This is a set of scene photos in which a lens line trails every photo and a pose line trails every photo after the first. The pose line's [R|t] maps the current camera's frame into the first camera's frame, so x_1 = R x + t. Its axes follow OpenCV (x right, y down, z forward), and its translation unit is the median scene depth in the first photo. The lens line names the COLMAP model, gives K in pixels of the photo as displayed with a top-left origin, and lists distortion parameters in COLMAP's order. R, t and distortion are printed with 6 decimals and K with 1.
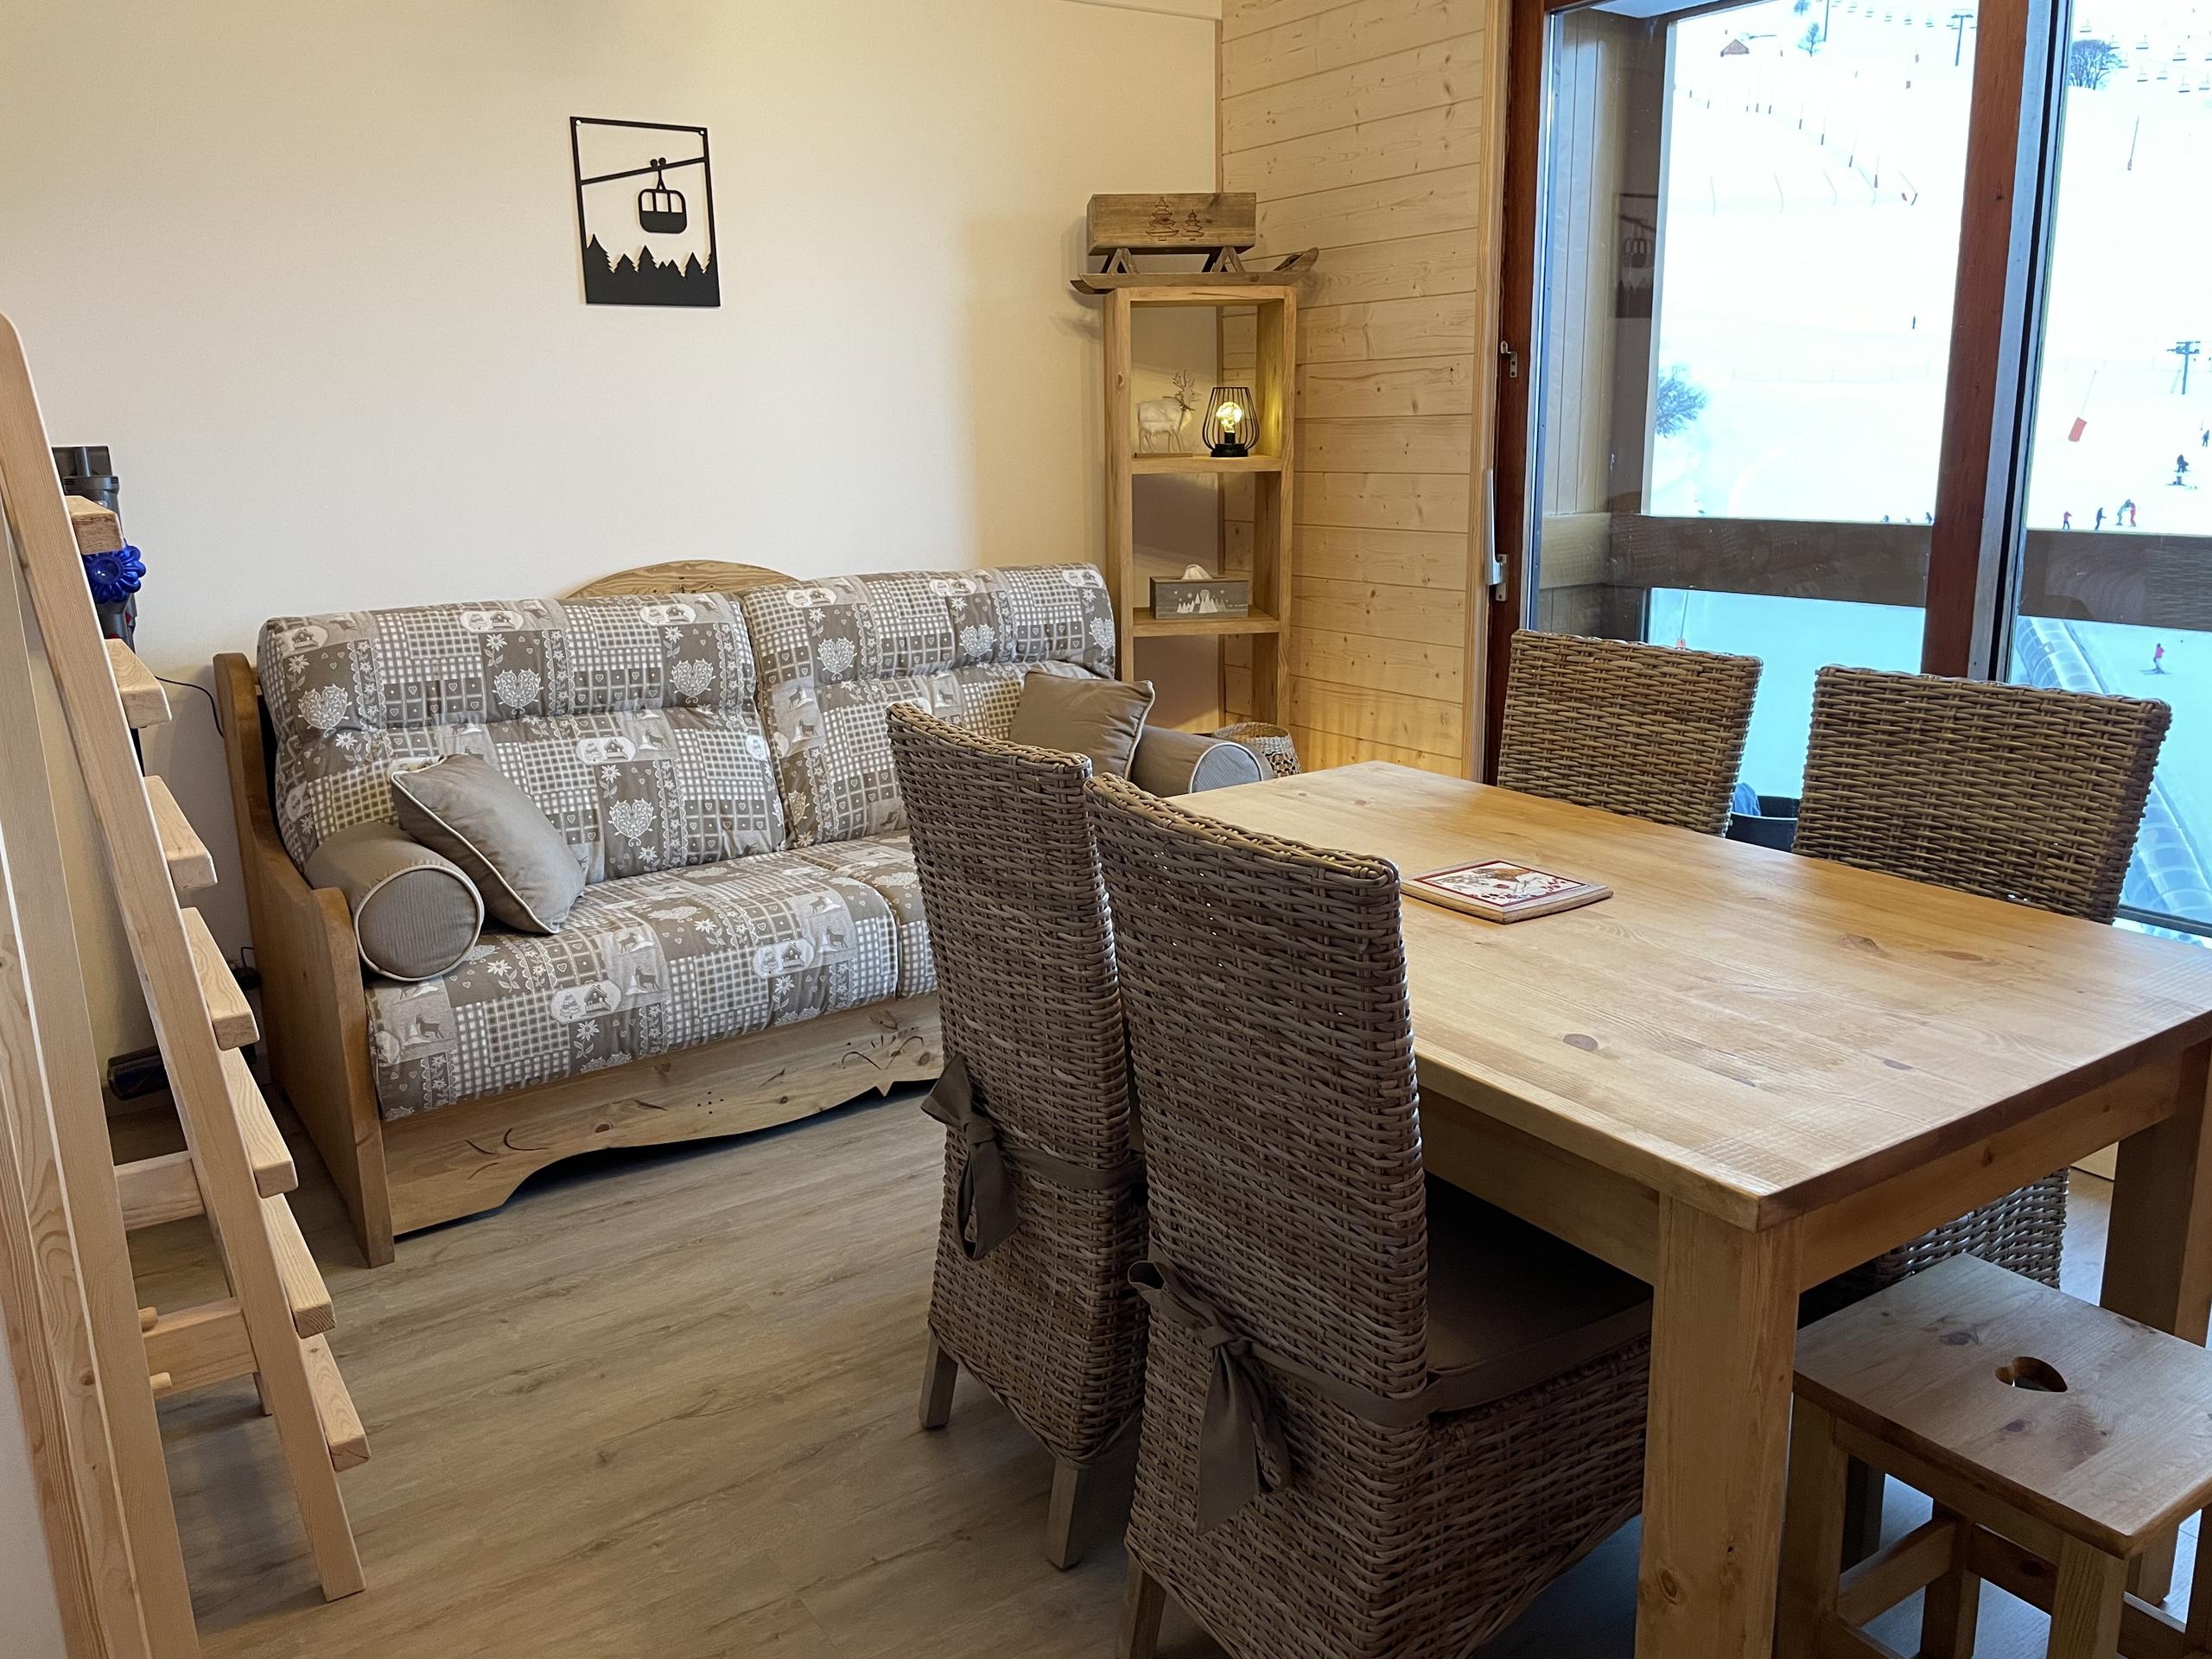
lens RADIAL K [[1661.1, 0, 1116.9], [0, 1661.1, 842.6], [0, 0, 1]] dist [0.058662, -0.016527]
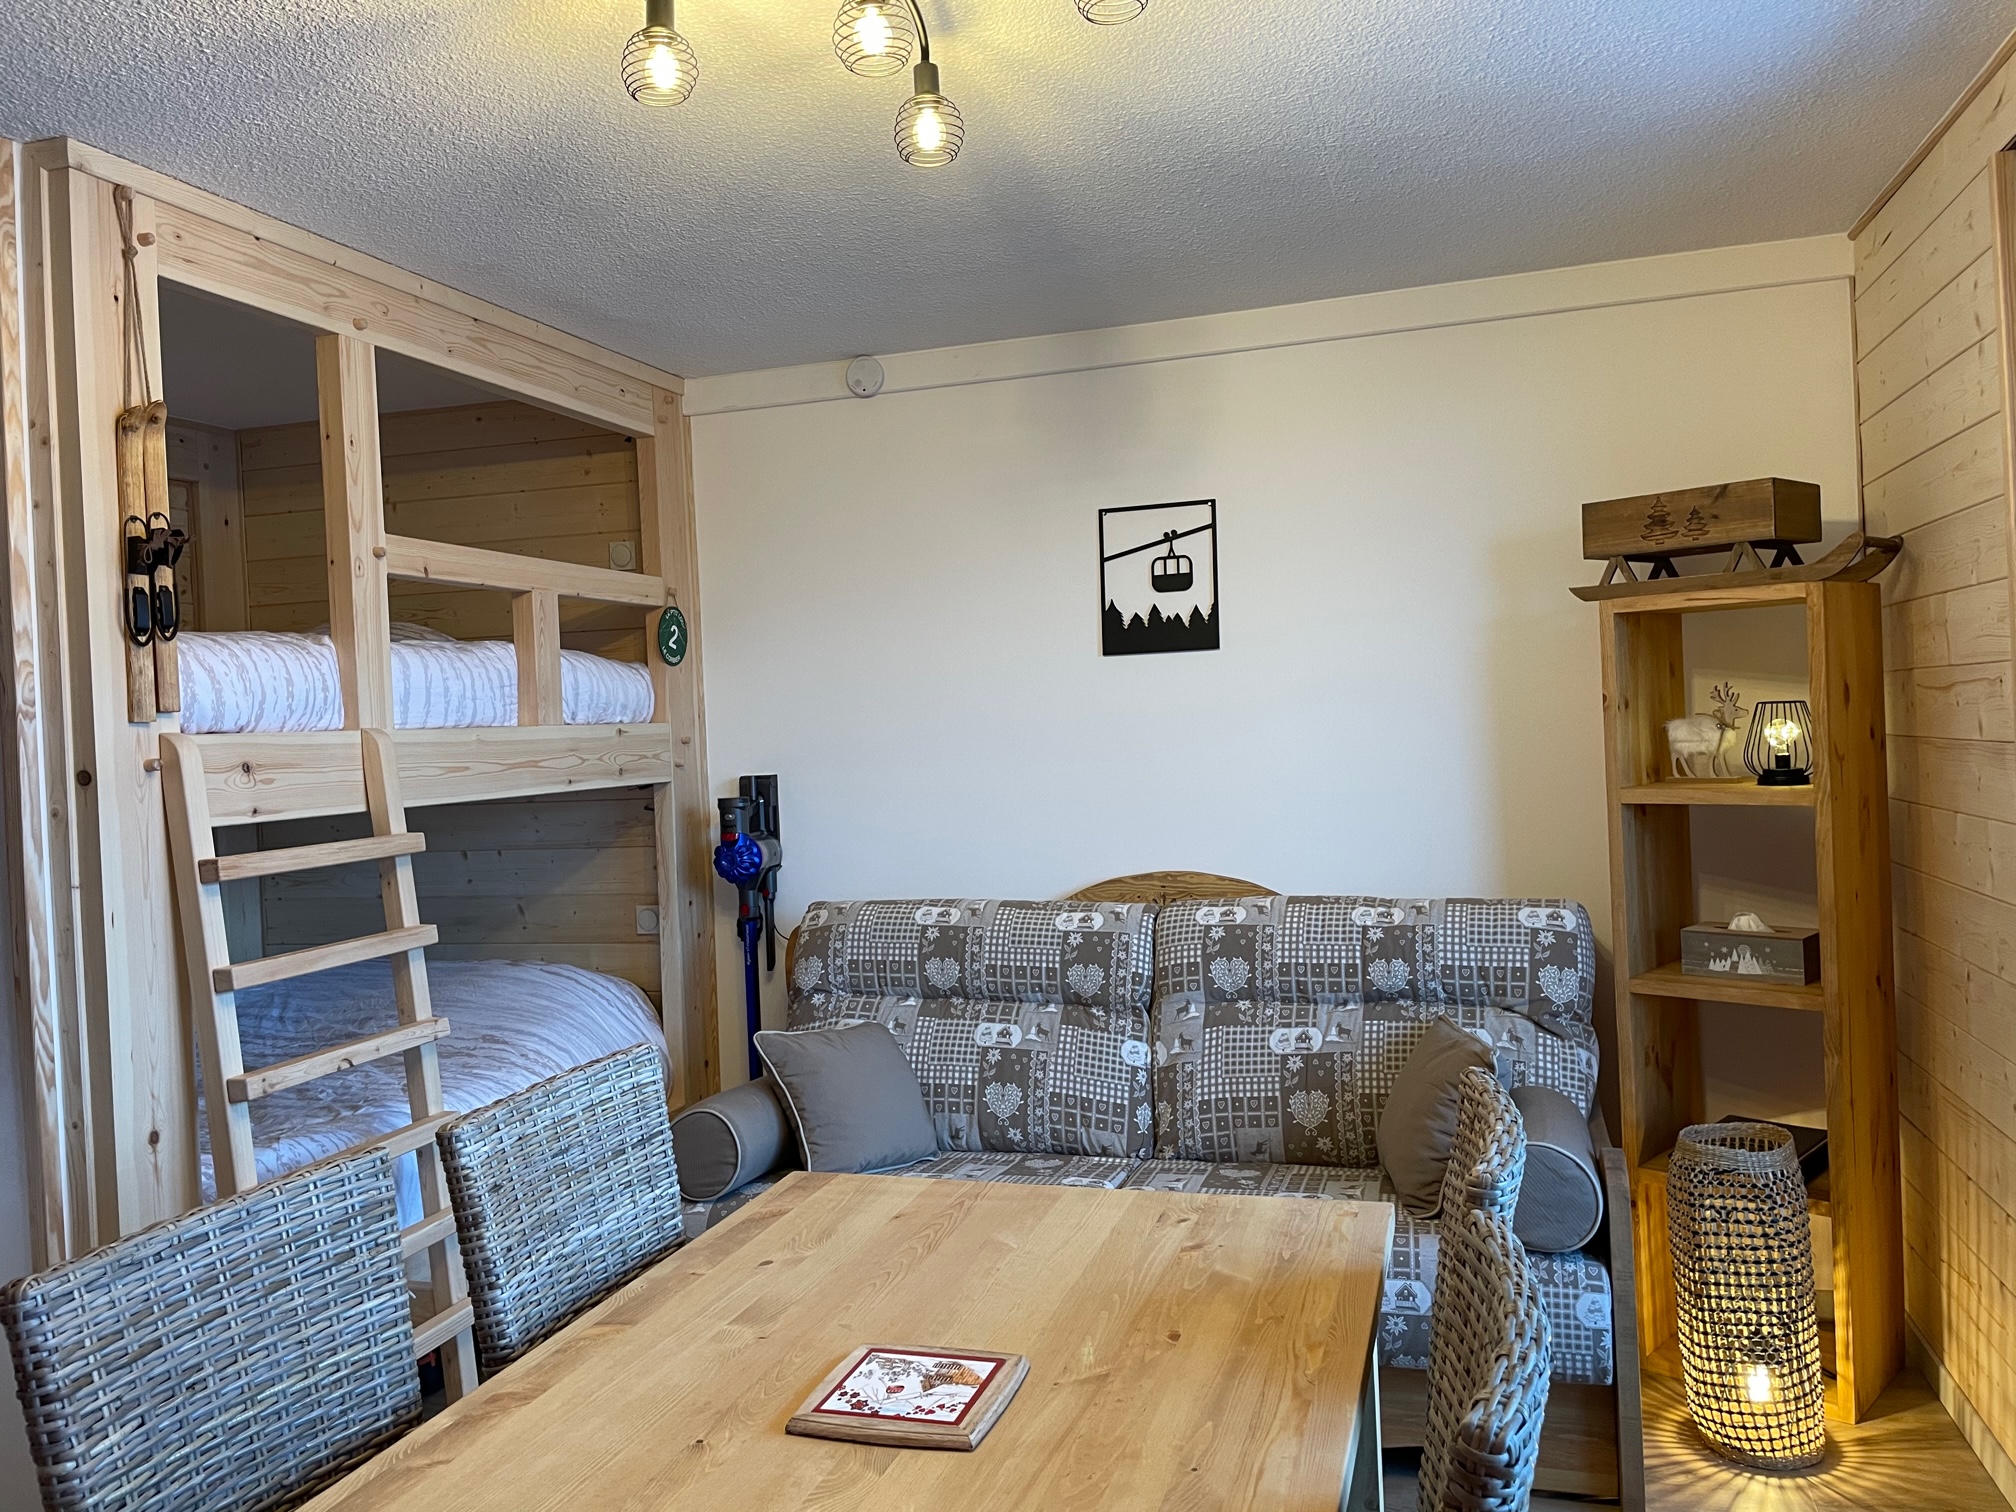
lens RADIAL K [[1513.9, 0, 1016.4], [0, 1513.9, 754.3], [0, 0, 1]] dist [0.058662, -0.016527]
pose [[0.636293, 0.006487, -0.771420, 0.470039], [-0.165108, 0.977939, -0.127963, -0.105354], [0.753572, 0.208790, 0.623327, 0.301620]]
